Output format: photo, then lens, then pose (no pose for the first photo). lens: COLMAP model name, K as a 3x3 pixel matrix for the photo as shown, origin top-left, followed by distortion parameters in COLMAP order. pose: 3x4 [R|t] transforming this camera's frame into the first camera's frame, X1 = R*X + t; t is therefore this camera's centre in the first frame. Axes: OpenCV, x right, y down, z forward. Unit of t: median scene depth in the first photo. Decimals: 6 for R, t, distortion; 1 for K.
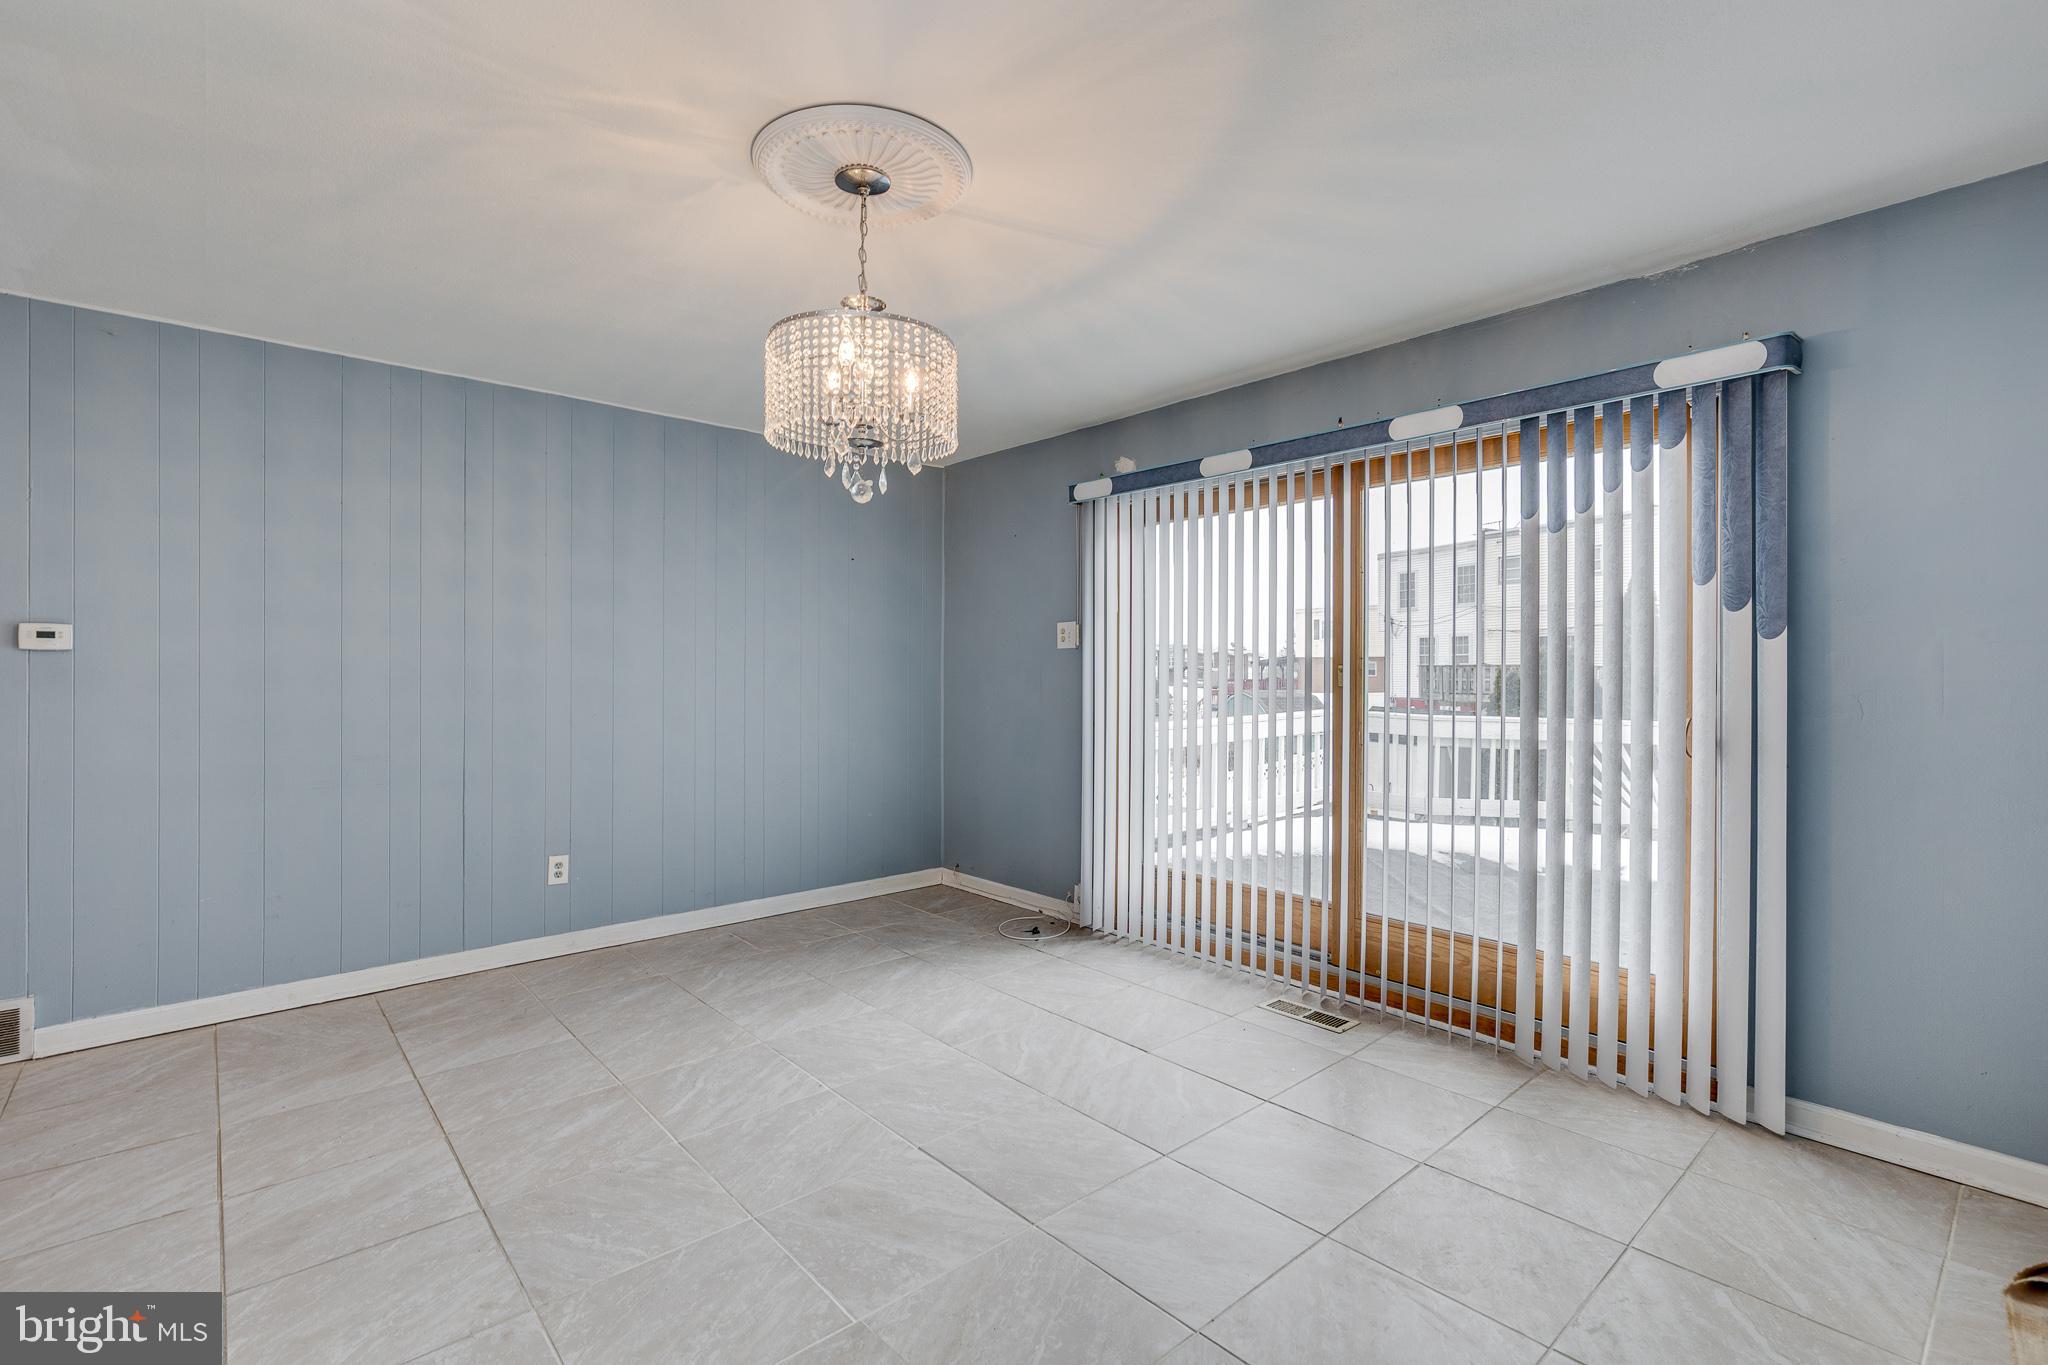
lens RADIAL K [[926.7, 0, 1026.4], [0, 926.7, 675.0], [0, 0, 1]] dist [0.005093, -0.001190]
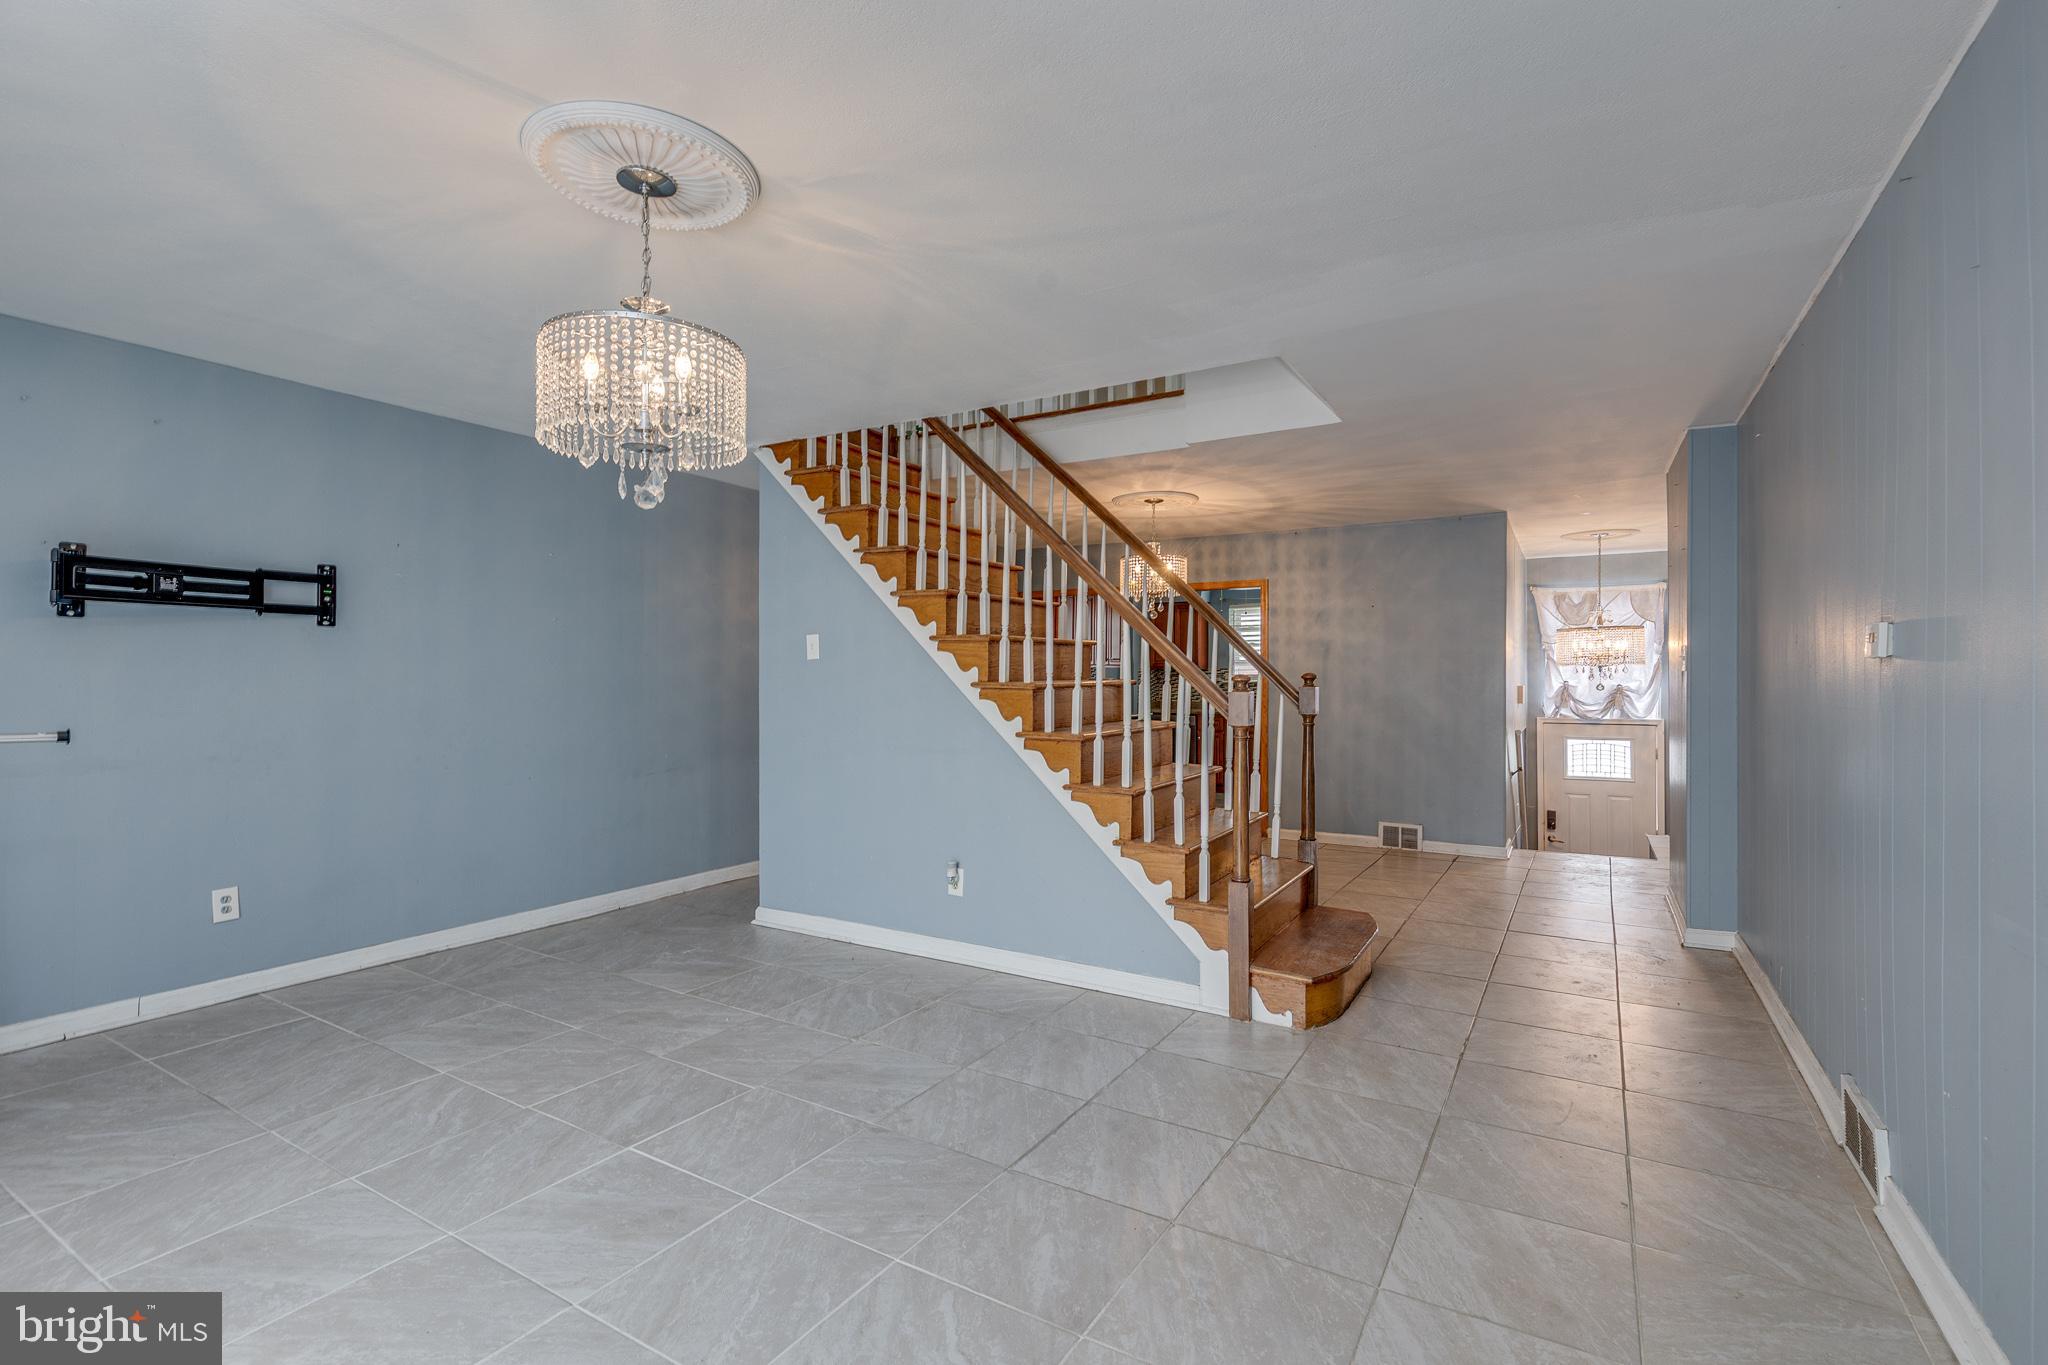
lens RADIAL K [[930.9, 0, 1016.2], [0, 930.9, 668.4], [0, 0, 1]] dist [0.006527, -0.000618]
pose [[-0.955972, -0.006633, -0.293382, -0.247596], [-0.004920, 0.999966, -0.006574, -0.012462], [0.293416, -0.004841, -0.955973, 1.928747]]
